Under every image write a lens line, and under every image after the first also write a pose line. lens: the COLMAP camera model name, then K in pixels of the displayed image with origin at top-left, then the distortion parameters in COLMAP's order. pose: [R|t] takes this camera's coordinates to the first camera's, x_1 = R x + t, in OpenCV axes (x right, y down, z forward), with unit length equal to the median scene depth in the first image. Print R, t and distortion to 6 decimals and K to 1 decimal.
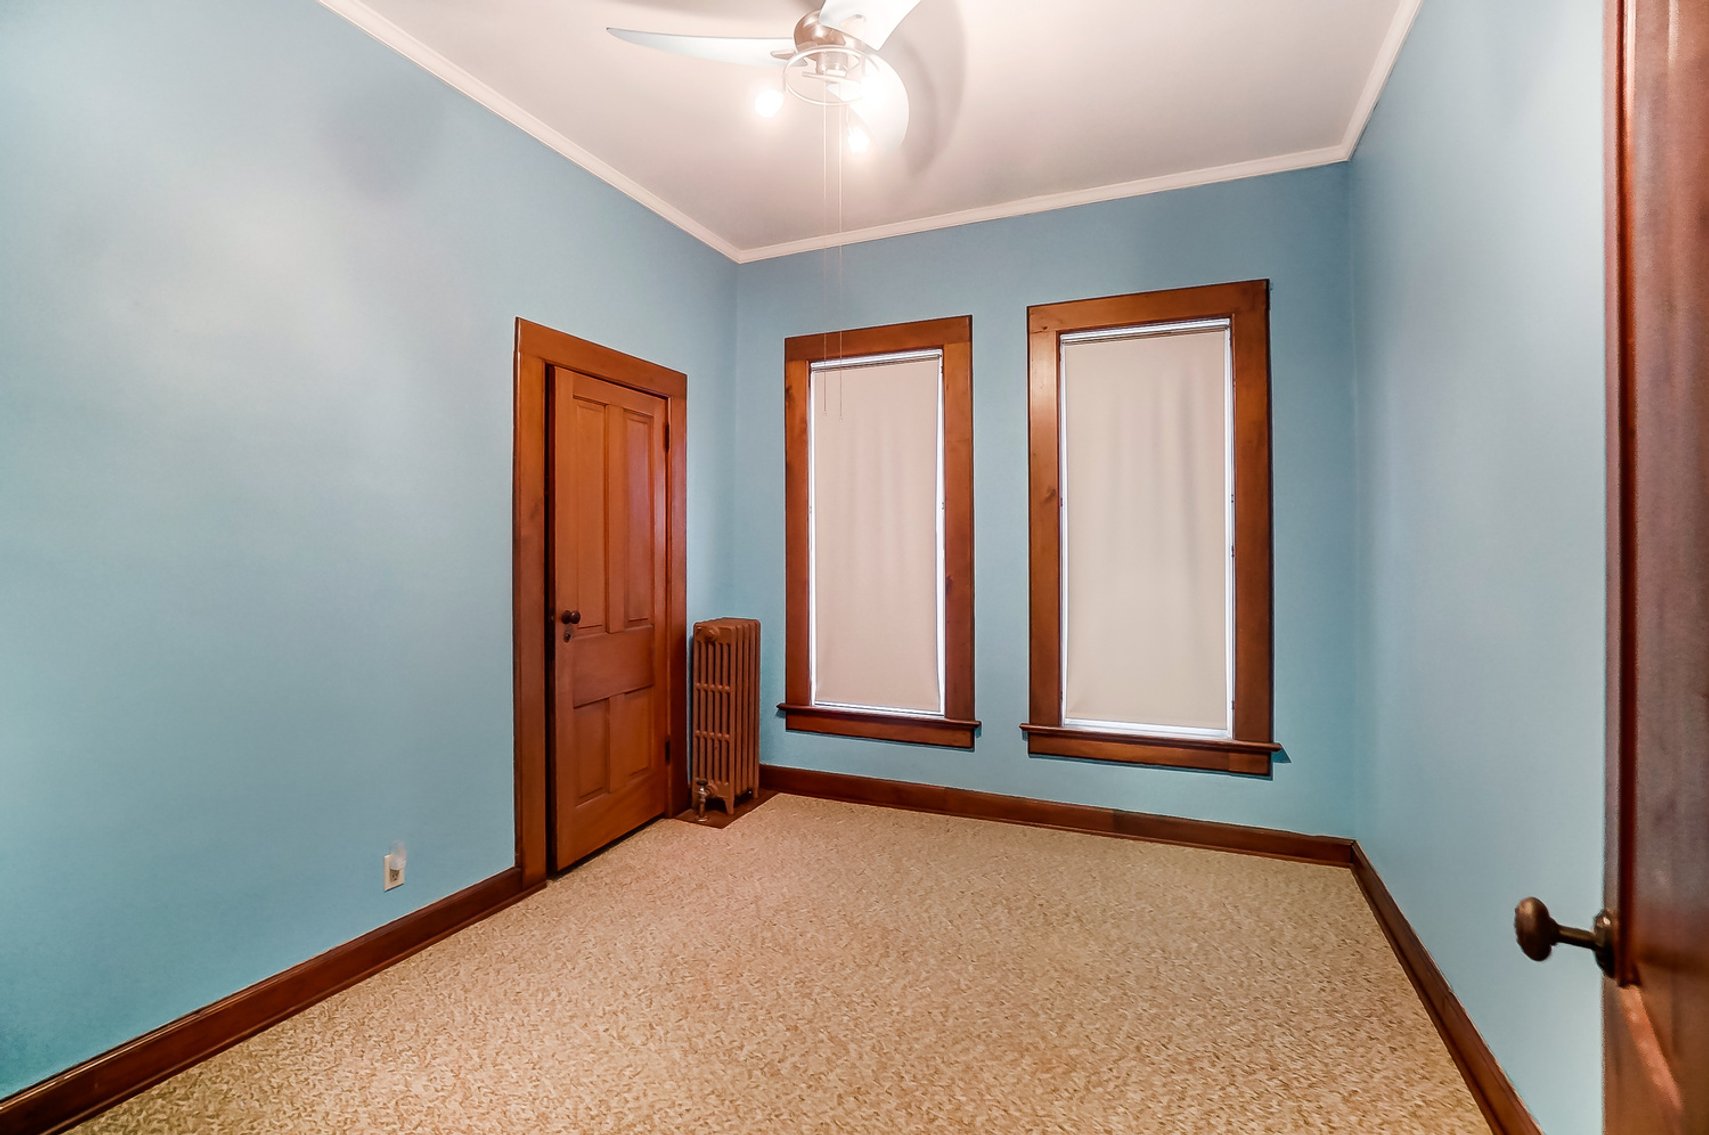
lens RADIAL K [[763.3, 0, 851.8], [0, 763.3, 570.0], [0, 0, 1]] dist [-0.064152, 0.021340]
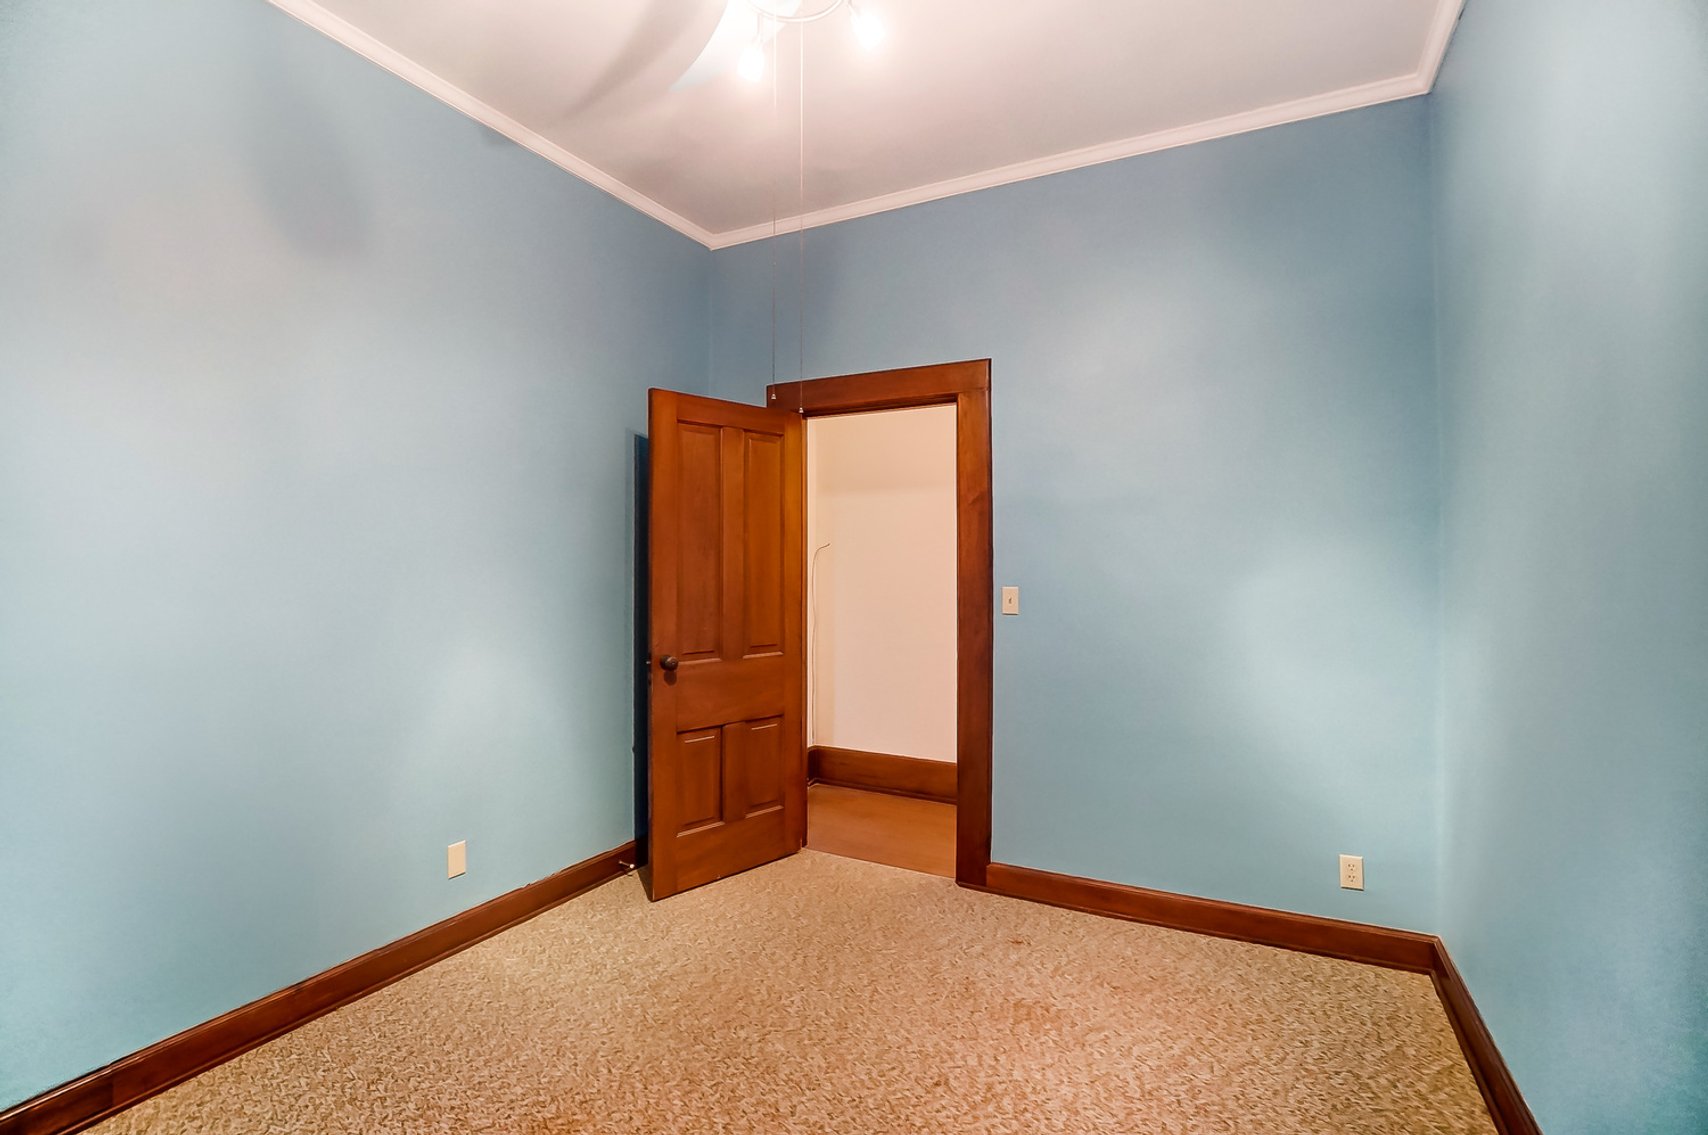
lens RADIAL K [[762.8, 0, 851.3], [0, 762.8, 570.0], [0, 0, 1]] dist [-0.064152, 0.021340]
pose [[-0.997142, -0.002989, 0.075493, -0.175054], [-0.002667, 0.999987, 0.004371, -0.042388], [-0.075505, 0.004157, -0.997137, 2.059132]]
